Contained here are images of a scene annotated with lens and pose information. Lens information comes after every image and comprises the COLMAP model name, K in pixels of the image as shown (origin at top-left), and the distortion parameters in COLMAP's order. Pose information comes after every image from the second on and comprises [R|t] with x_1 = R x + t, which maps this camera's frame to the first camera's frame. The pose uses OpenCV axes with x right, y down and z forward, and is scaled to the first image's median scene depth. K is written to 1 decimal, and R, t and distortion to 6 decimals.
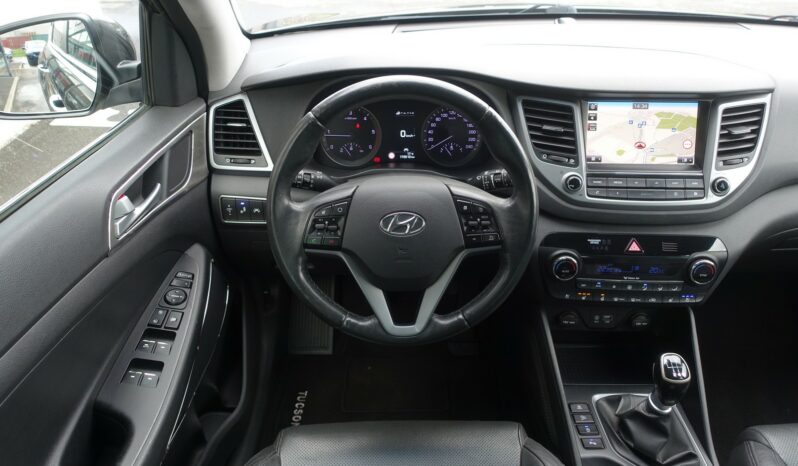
lens RADIAL K [[560.6, 0, 399.0], [0, 560.6, 233.0], [0, 0, 1]] dist [-0.003587, -0.001278]
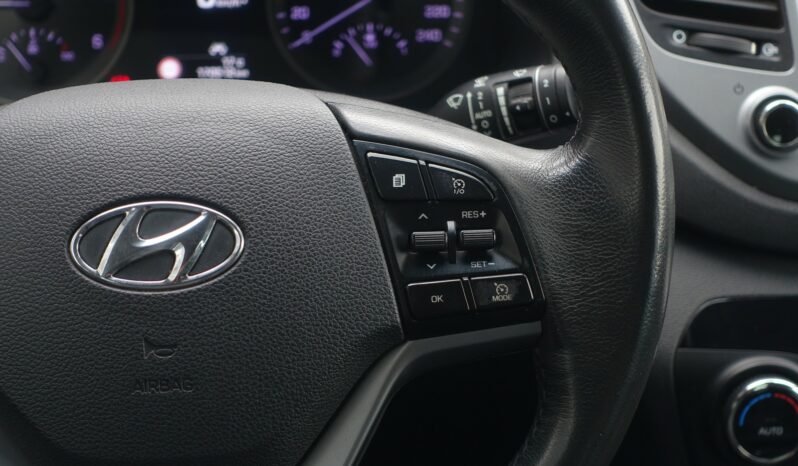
lens RADIAL K [[1492.8, 0, 399.0], [0, 1492.8, 233.0], [0, 0, 1]] dist [-0.184327, 0.077461]
pose [[0.996963, -0.022024, 0.074691, 0.055296], [0.030826, 0.992436, -0.118826, 0.052331], [-0.071509, 0.120768, 0.990102, 0.262706]]
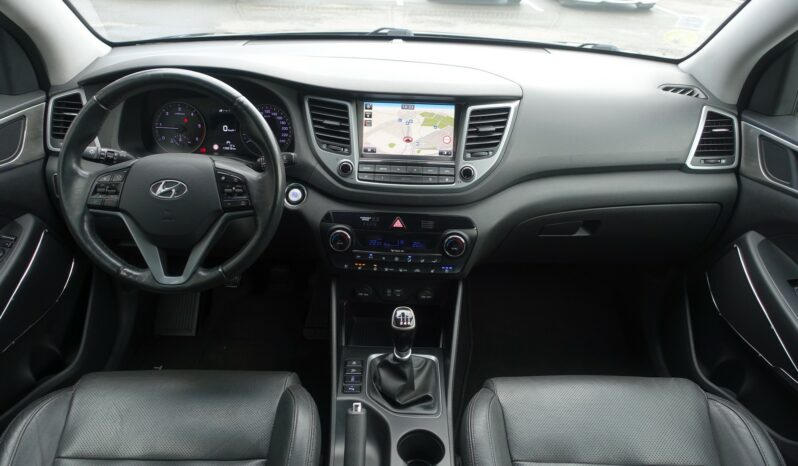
lens RADIAL K [[560.6, 0, 399.0], [0, 560.6, 233.0], [0, 0, 1]] dist [-0.003587, -0.001278]
pose [[0.999328, 0.024809, 0.026989, 0.394569], [-0.023216, 0.998059, -0.057791, 0.113601], [-0.028371, 0.057126, 0.997964, -0.180816]]
